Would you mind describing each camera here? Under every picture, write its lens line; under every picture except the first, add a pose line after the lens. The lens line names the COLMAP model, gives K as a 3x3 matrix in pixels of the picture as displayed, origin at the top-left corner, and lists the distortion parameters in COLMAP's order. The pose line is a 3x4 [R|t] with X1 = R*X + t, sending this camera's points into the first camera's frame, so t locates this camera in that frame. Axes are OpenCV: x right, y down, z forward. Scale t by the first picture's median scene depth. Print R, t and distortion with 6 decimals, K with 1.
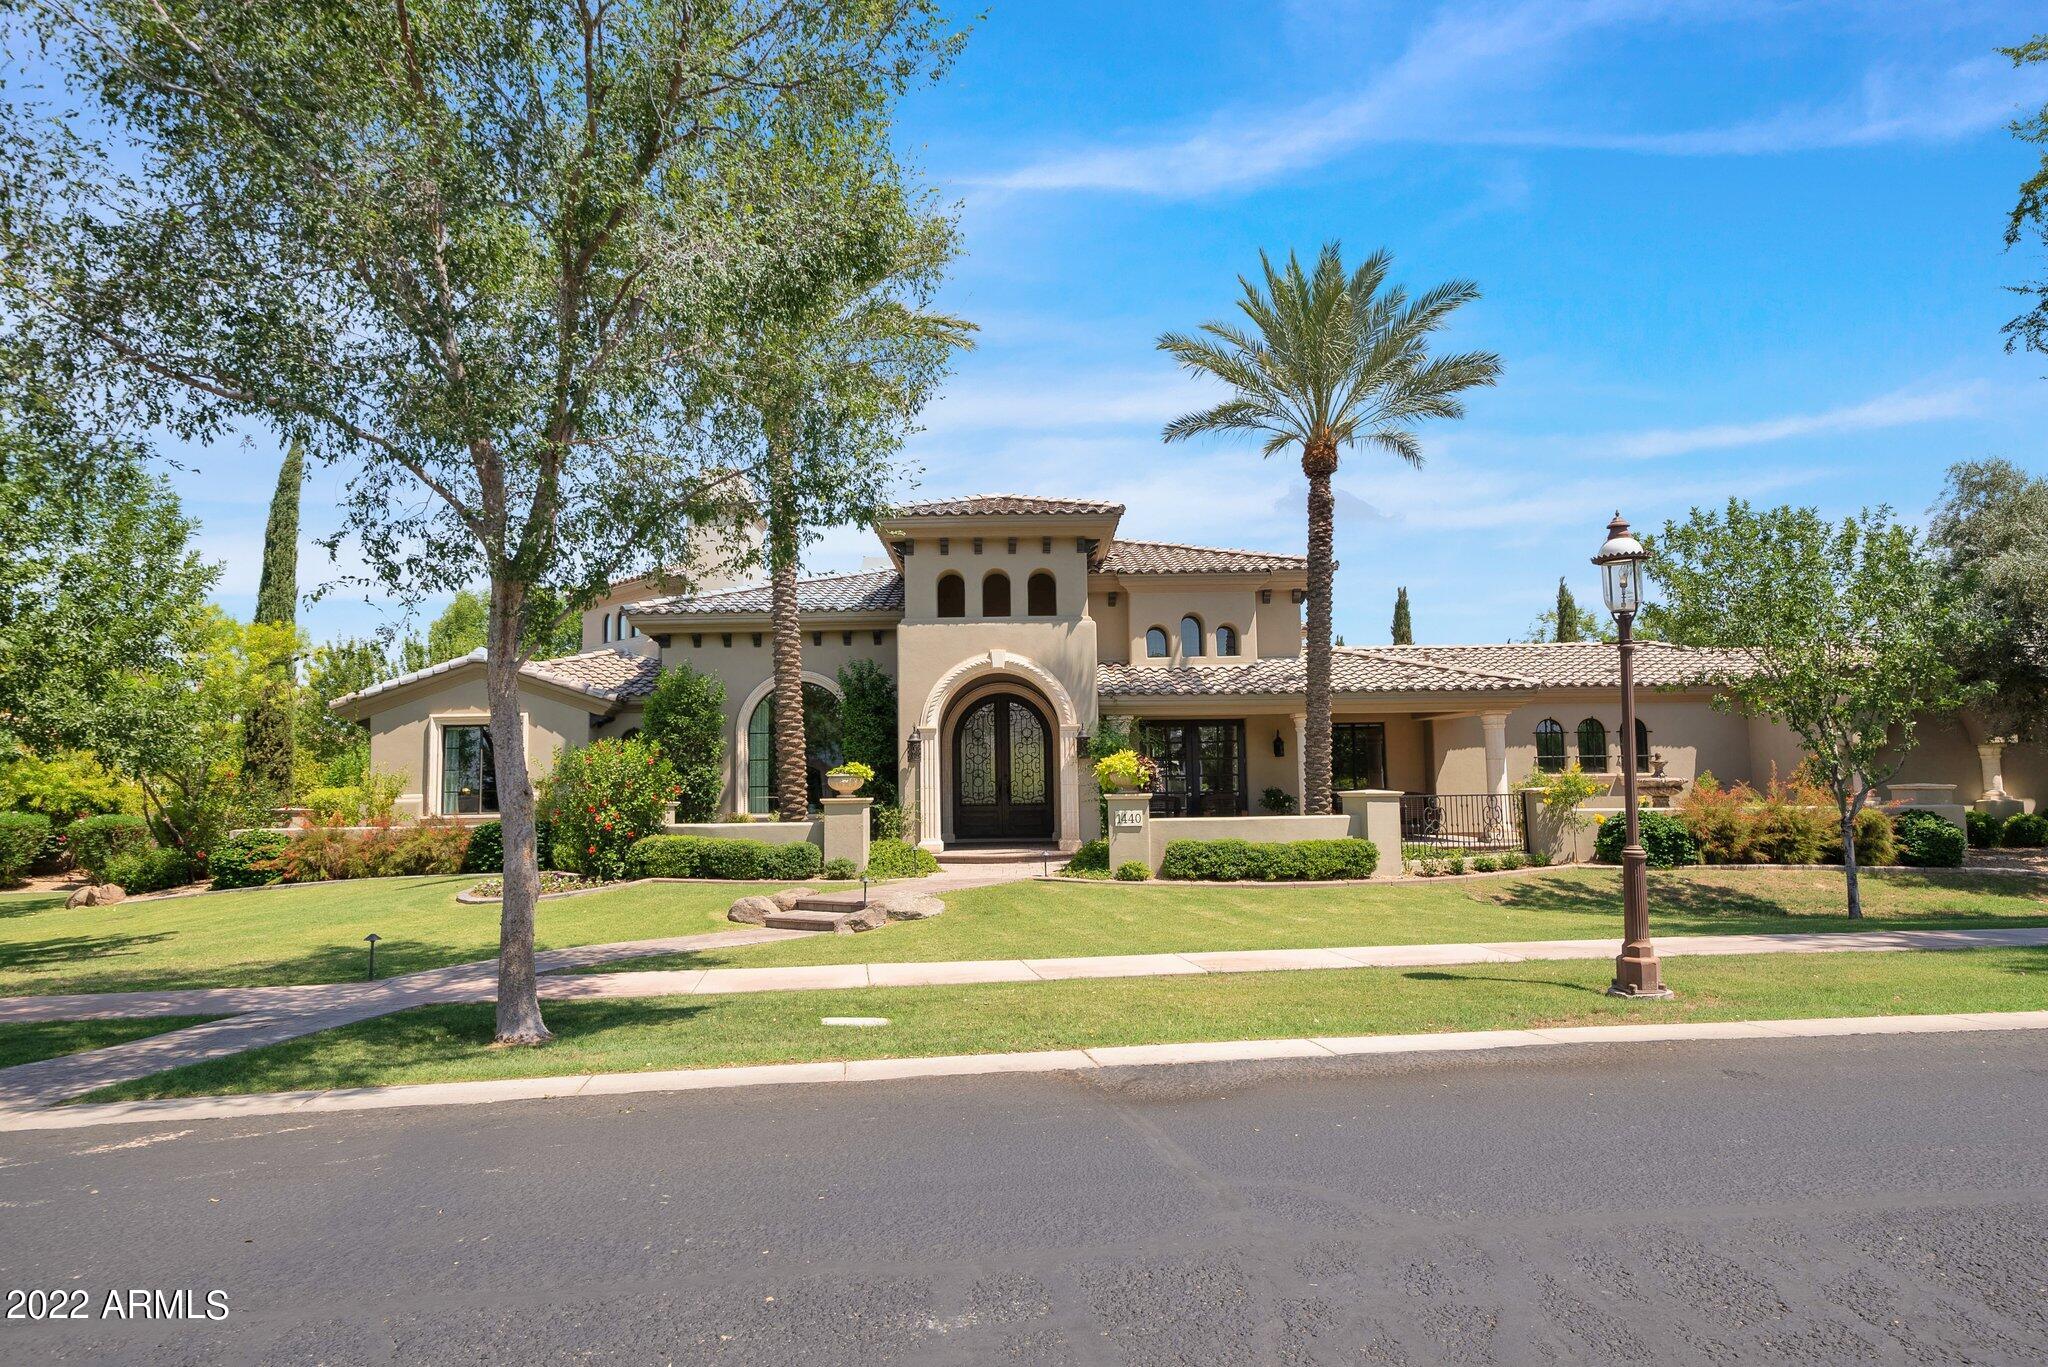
lens RADIAL K [[1235.9, 0, 1023.7], [0, 1235.9, 692.8], [0, 0, 1]] dist [0.007826, -0.001530]
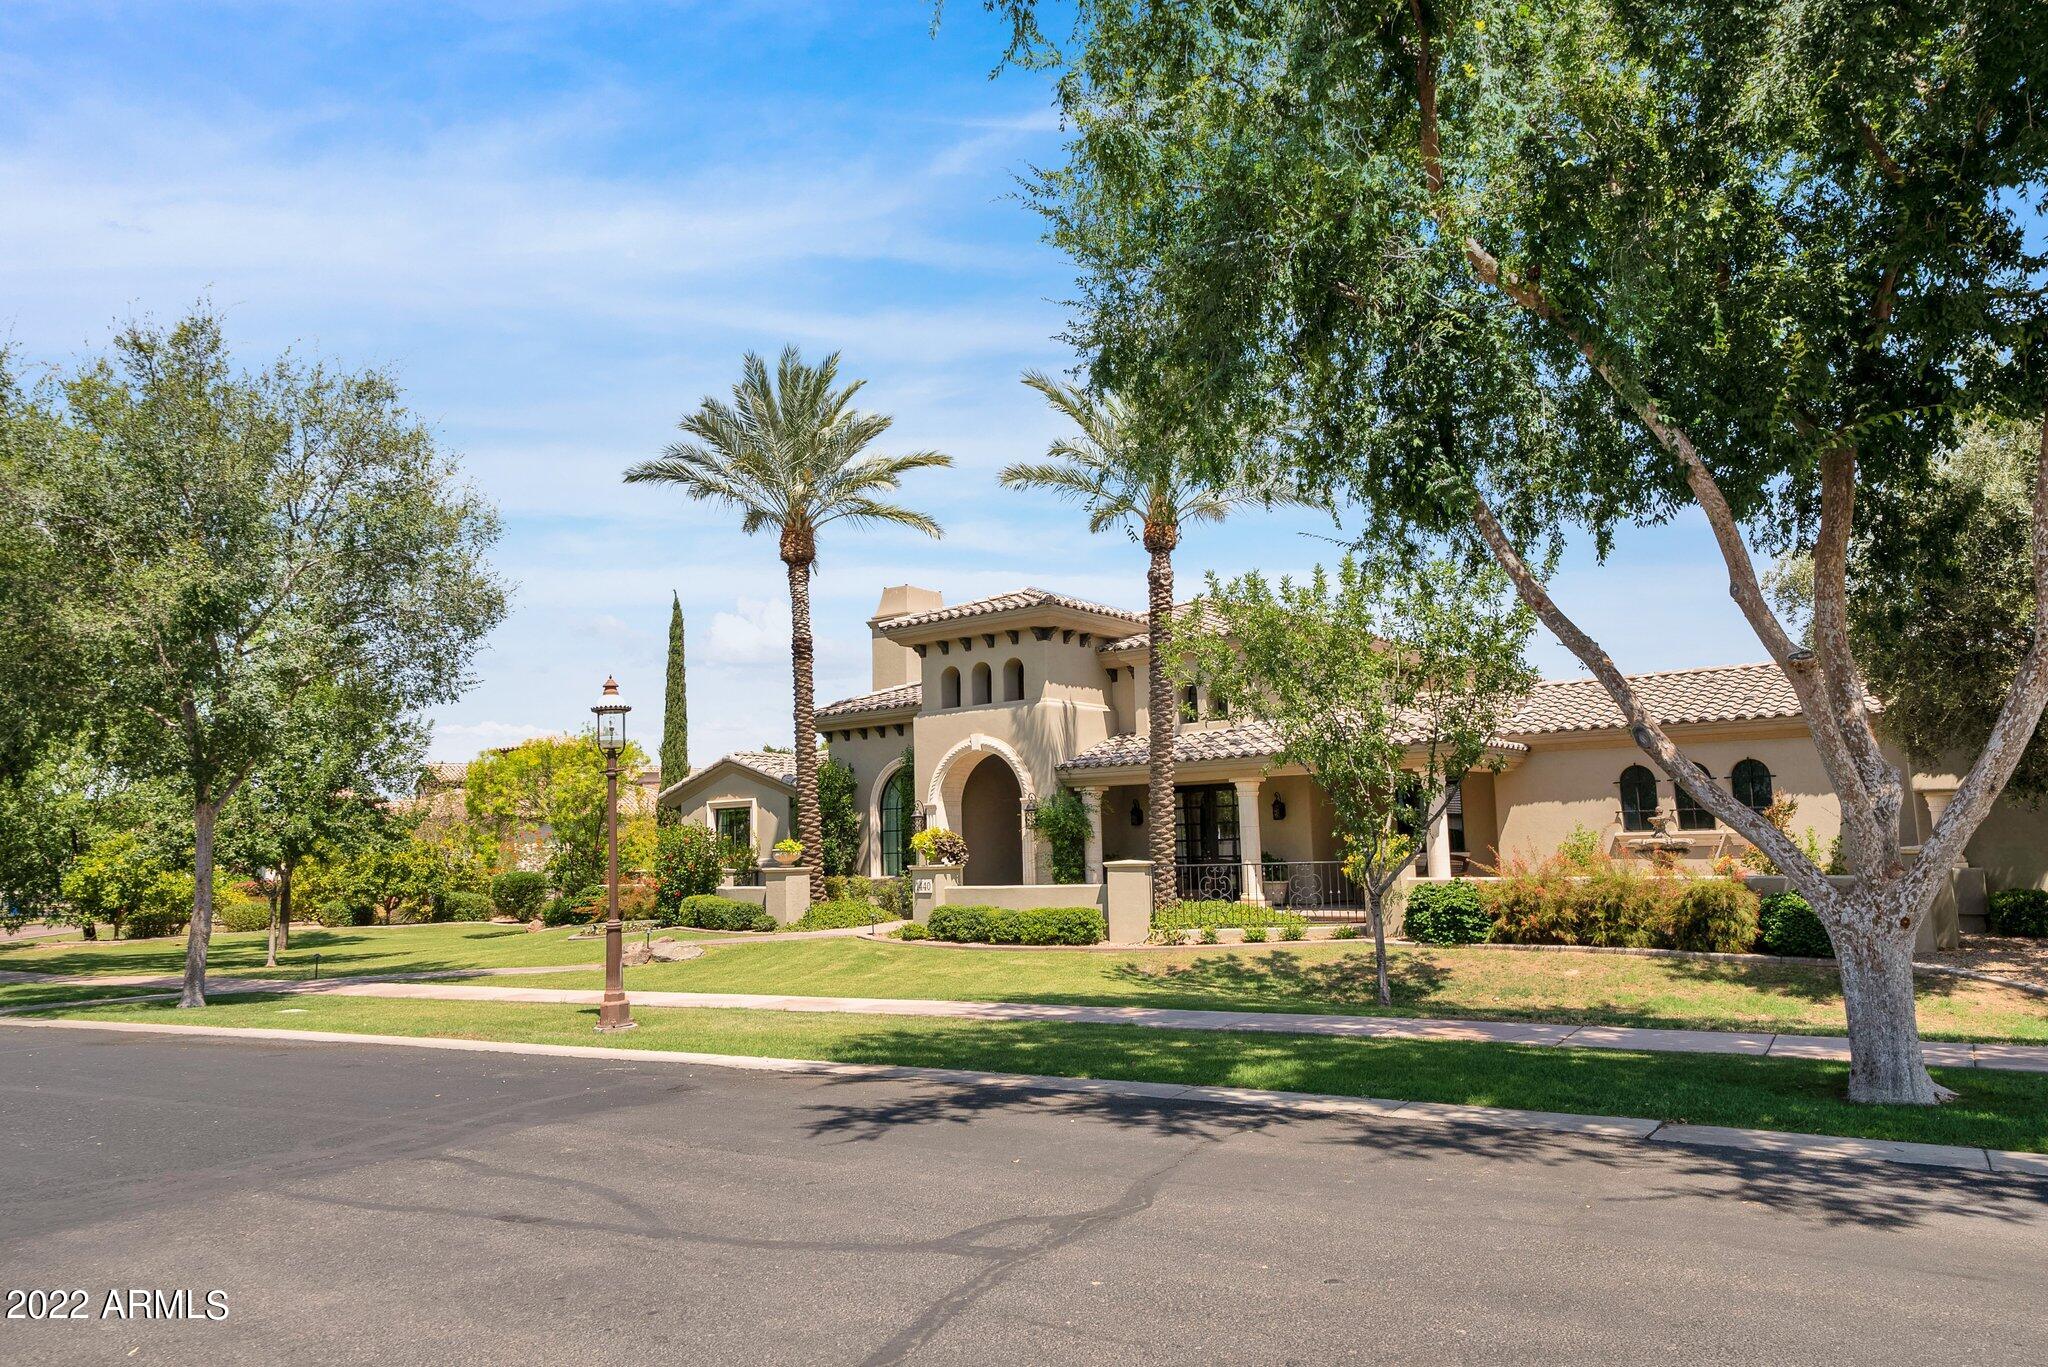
lens RADIAL K [[1345.2, 0, 1023.1], [0, 1345.2, 669.1], [0, 0, 1]] dist [0.002125, 0.001363]
pose [[0.799233, -0.087209, -0.594661, 0.767854], [0.060817, 0.996073, -0.064338, -0.012113], [0.597936, 0.015255, 0.801398, 0.031247]]
